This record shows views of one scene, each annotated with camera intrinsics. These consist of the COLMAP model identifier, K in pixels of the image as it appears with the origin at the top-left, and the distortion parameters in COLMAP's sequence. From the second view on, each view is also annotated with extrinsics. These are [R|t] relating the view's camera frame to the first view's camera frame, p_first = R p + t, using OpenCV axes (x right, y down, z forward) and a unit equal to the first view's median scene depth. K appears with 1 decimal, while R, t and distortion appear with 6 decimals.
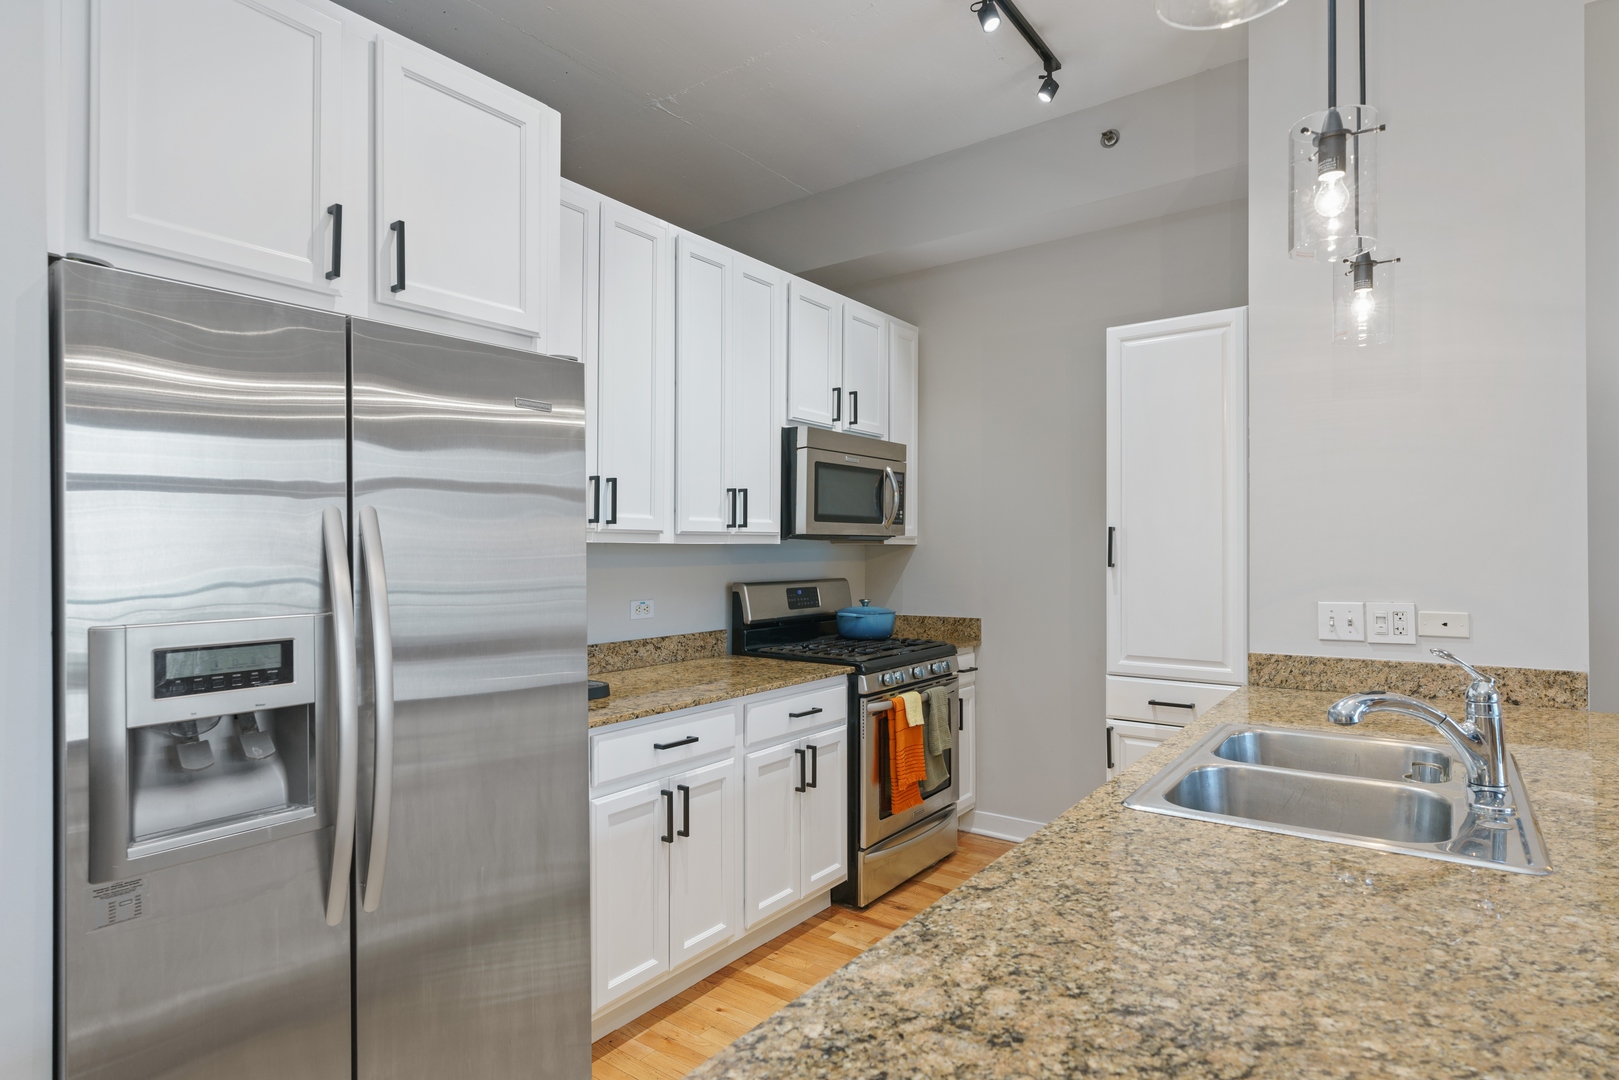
lens RADIAL K [[851.1, 0, 803.4], [0, 851.1, 546.2], [0, 0, 1]] dist [-0.010628, 0.002826]
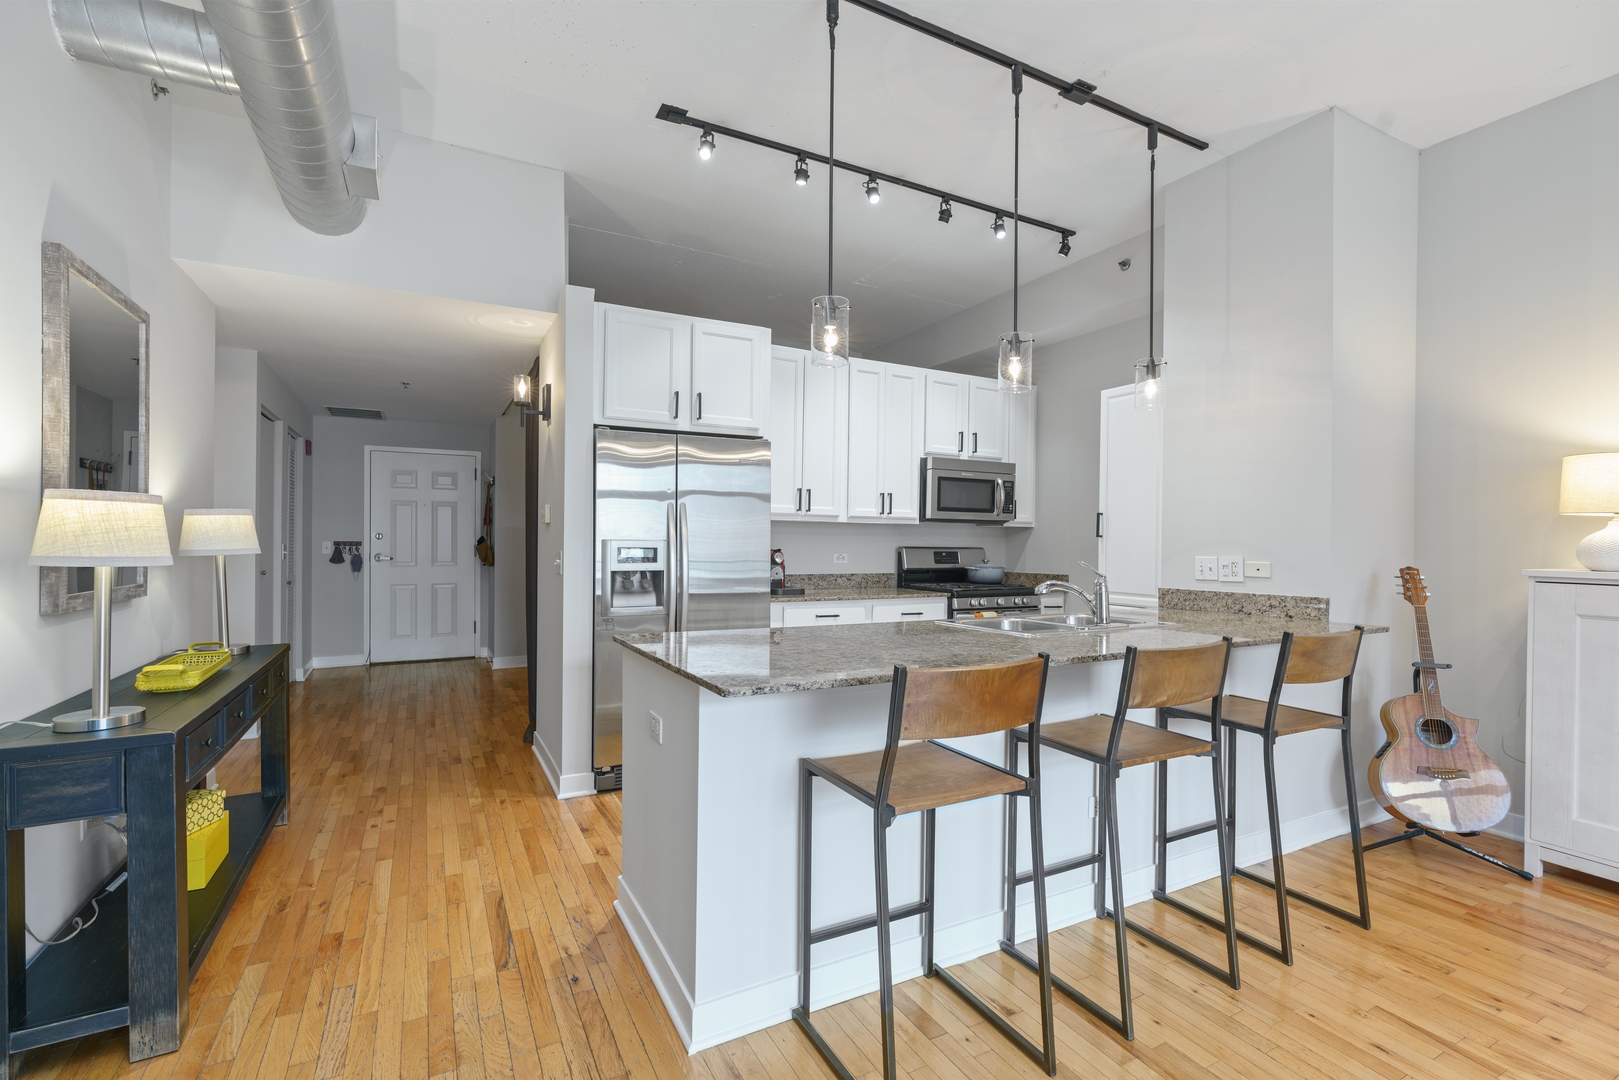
lens RADIAL K [[722.6, 0, 808.4], [0, 722.6, 543.7], [0, 0, 1]] dist [-0.011604, 0.004842]
pose [[0.907615, 0.013732, -0.419579, 0.410621], [-0.012290, 0.999906, 0.006140, 0.032858], [0.419623, -0.000416, 0.907698, -0.468367]]
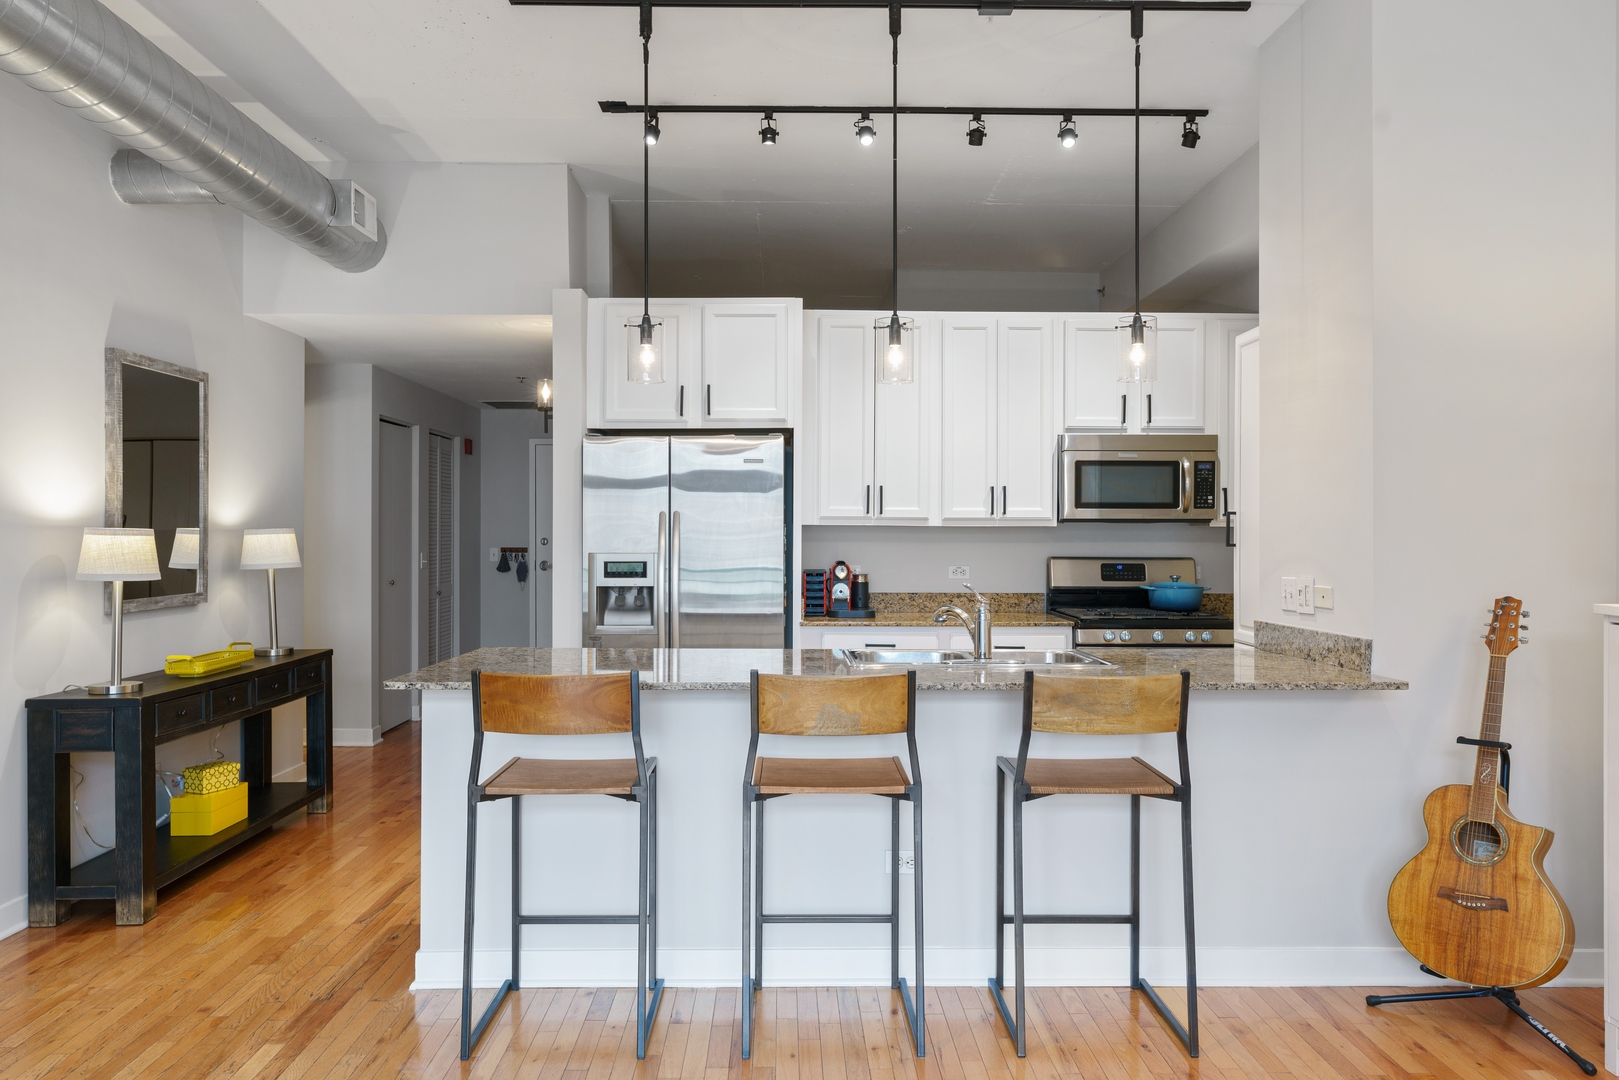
lens RADIAL K [[1138.9, 0, 804.0], [0, 1138.9, 530.7], [0, 0, 1]] dist [-0.003170, 0.005228]
pose [[0.621288, 0.003784, -0.783573, 1.130872], [-0.002795, 0.999993, 0.002612, 0.000574], [0.783577, 0.000567, 0.621294, -0.379269]]
